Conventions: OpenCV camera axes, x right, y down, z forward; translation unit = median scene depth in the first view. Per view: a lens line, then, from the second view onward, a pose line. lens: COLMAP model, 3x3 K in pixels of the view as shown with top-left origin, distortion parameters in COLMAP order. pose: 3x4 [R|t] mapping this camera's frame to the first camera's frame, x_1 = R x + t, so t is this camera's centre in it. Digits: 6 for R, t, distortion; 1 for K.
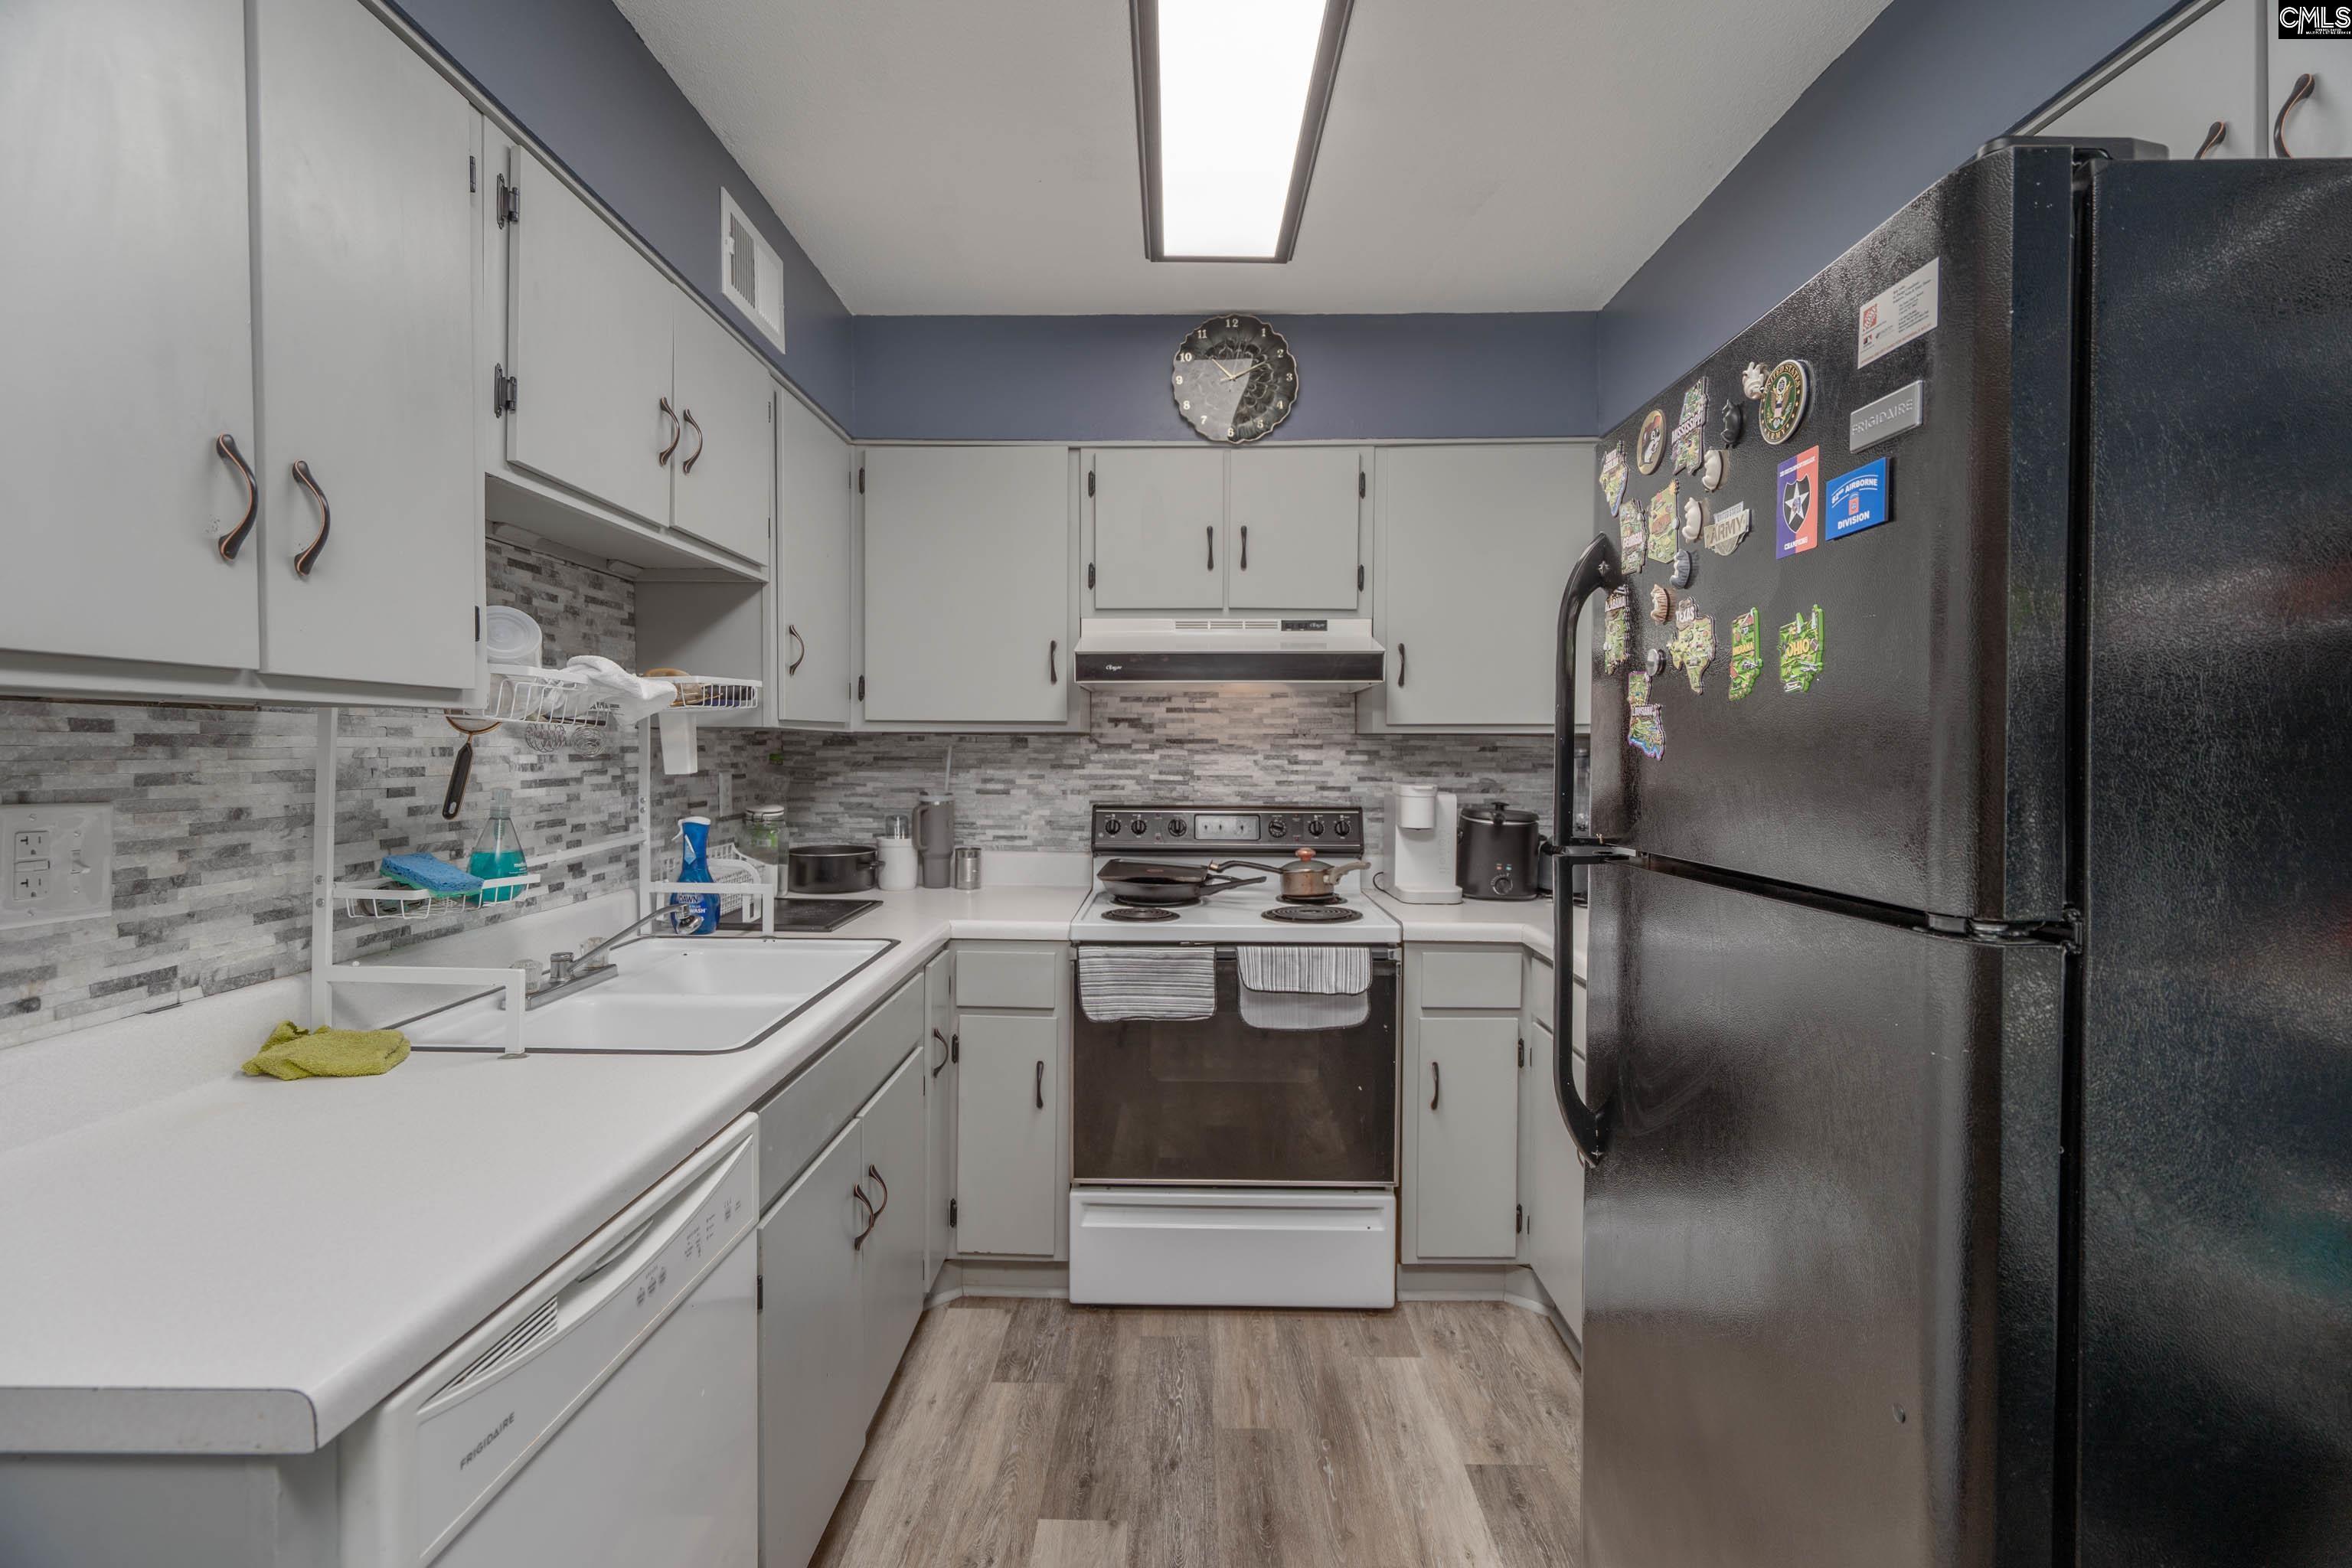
lens RADIAL K [[1050.2, 0, 1171.1], [0, 1050.2, 774.8], [0, 0, 1]] dist [-0.005721, 0.003117]
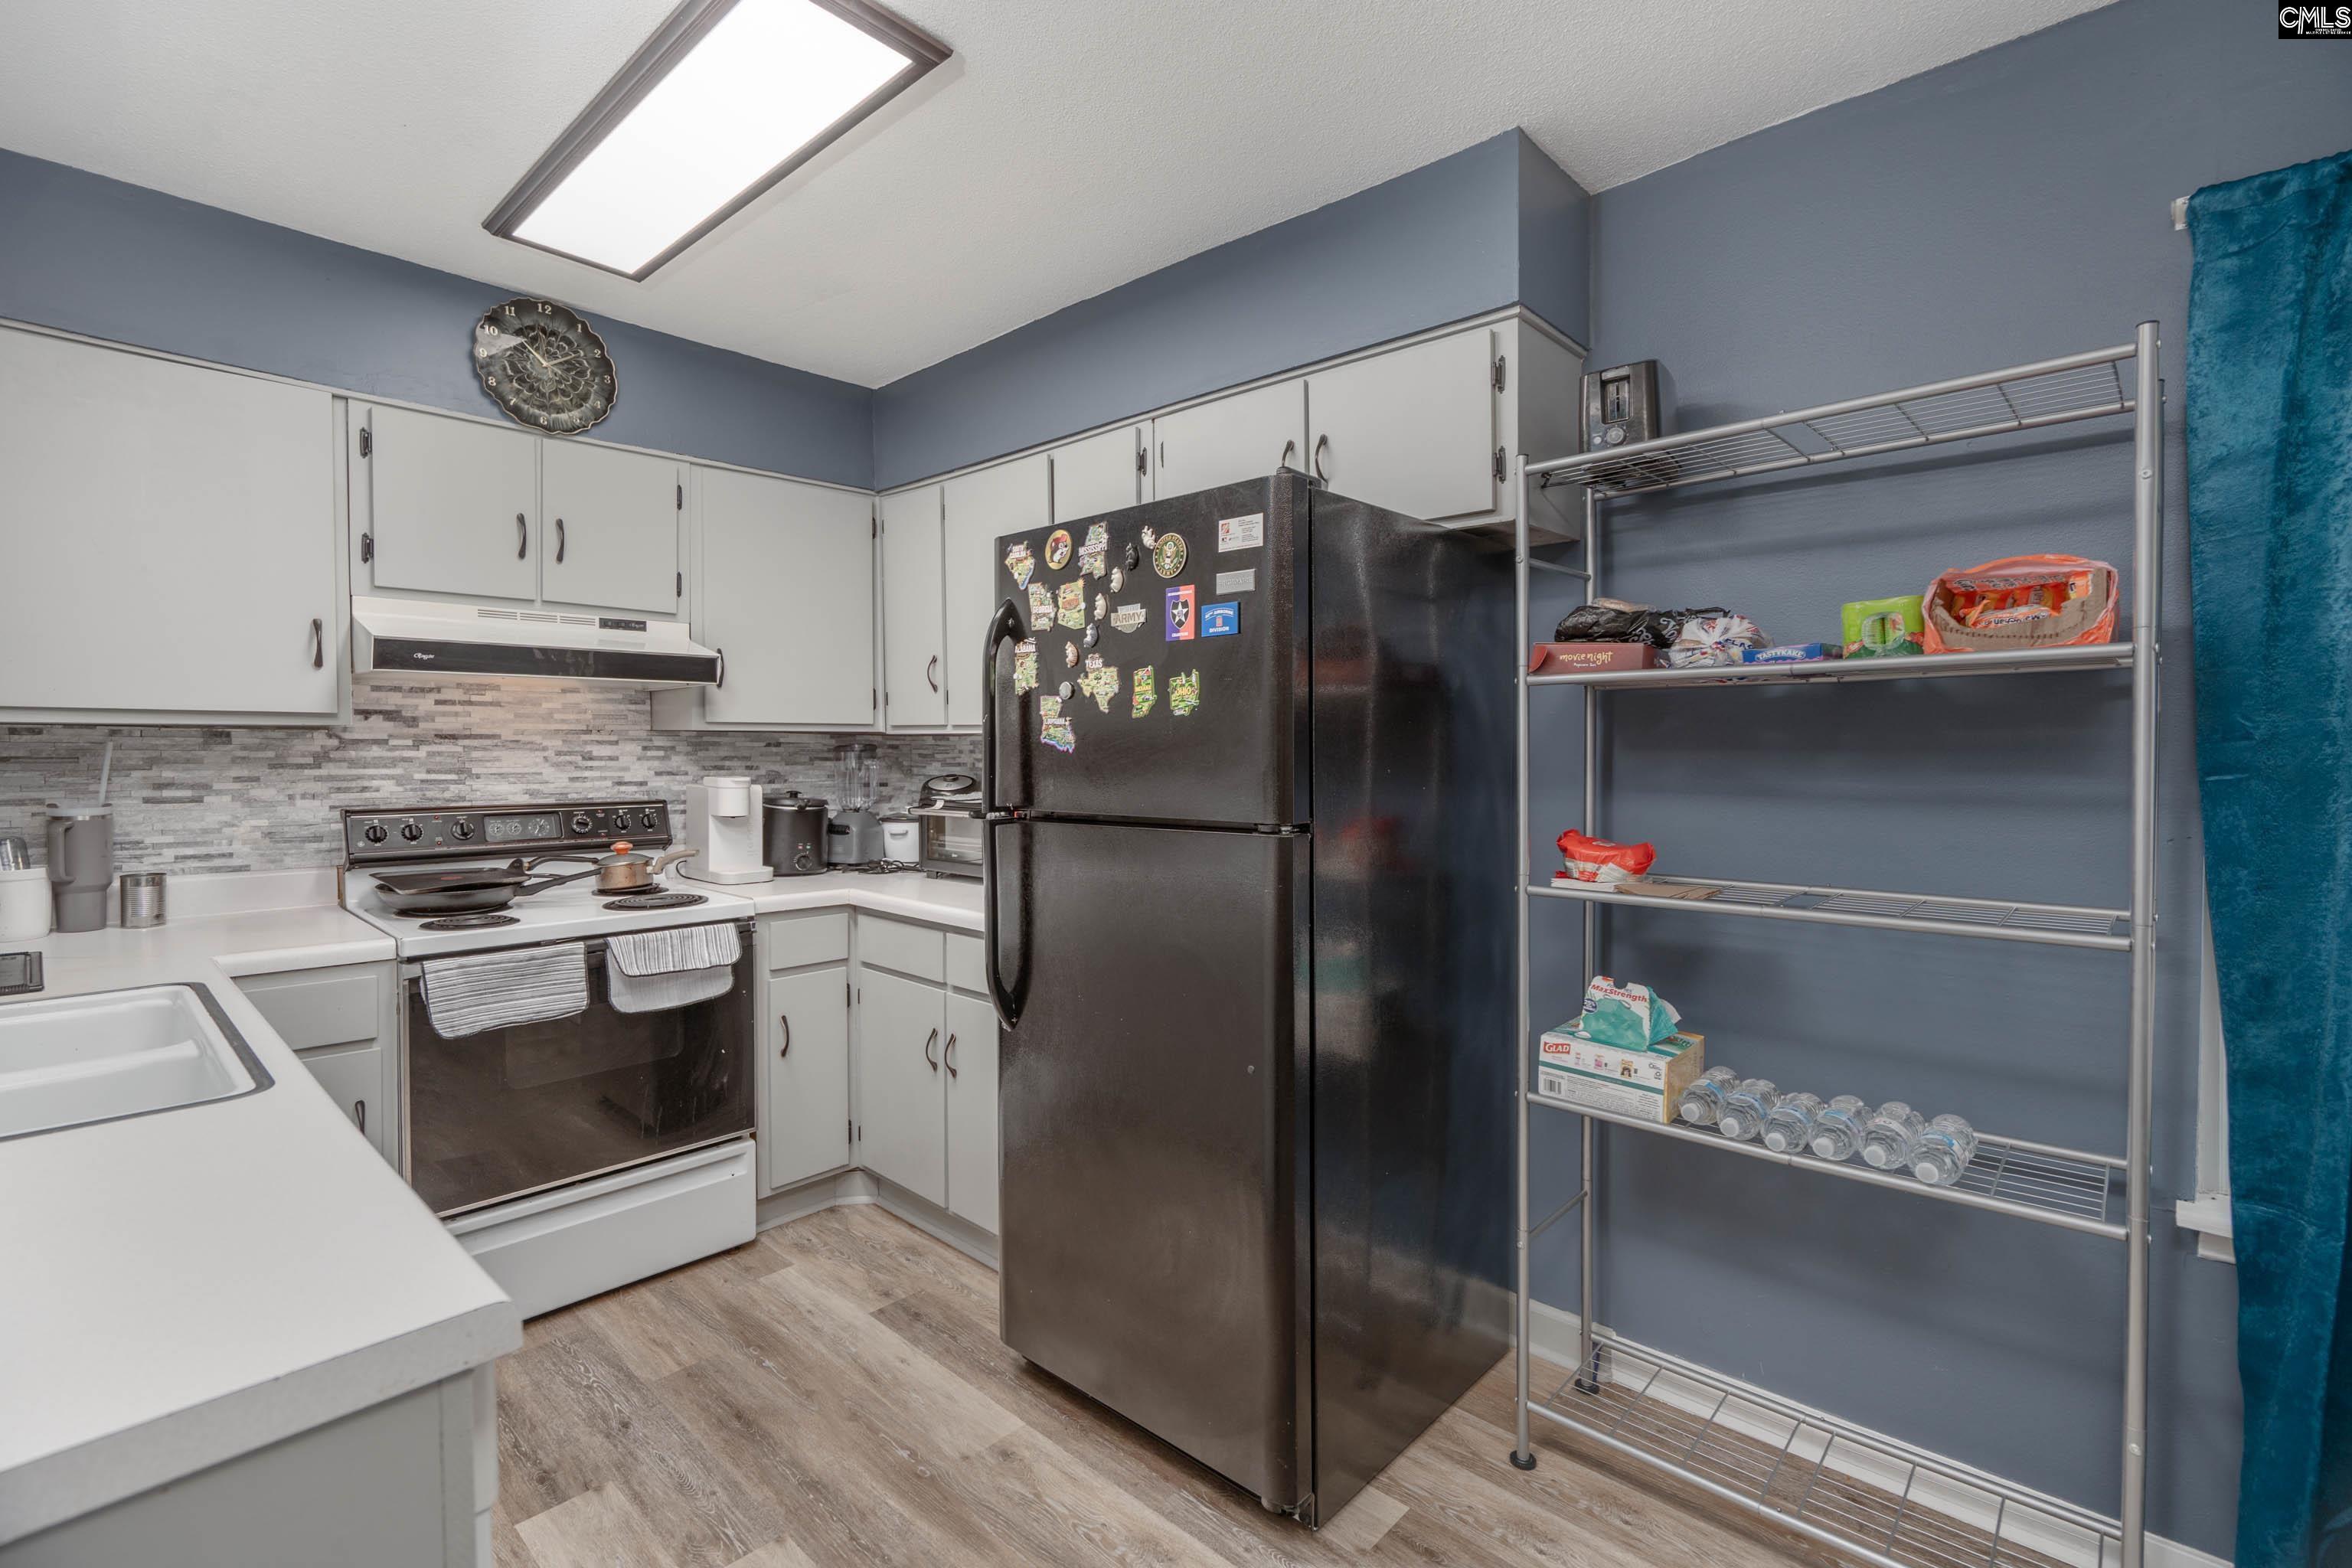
lens RADIAL K [[1050.2, 0, 1162.7], [0, 1050.2, 775.5], [0, 0, 1]] dist [-0.005721, 0.003117]
pose [[0.671241, -0.022972, 0.740883, -0.329133], [0.018299, 0.999729, 0.014418, 0.000050], [-0.741013, 0.003879, 0.671479, -0.090425]]
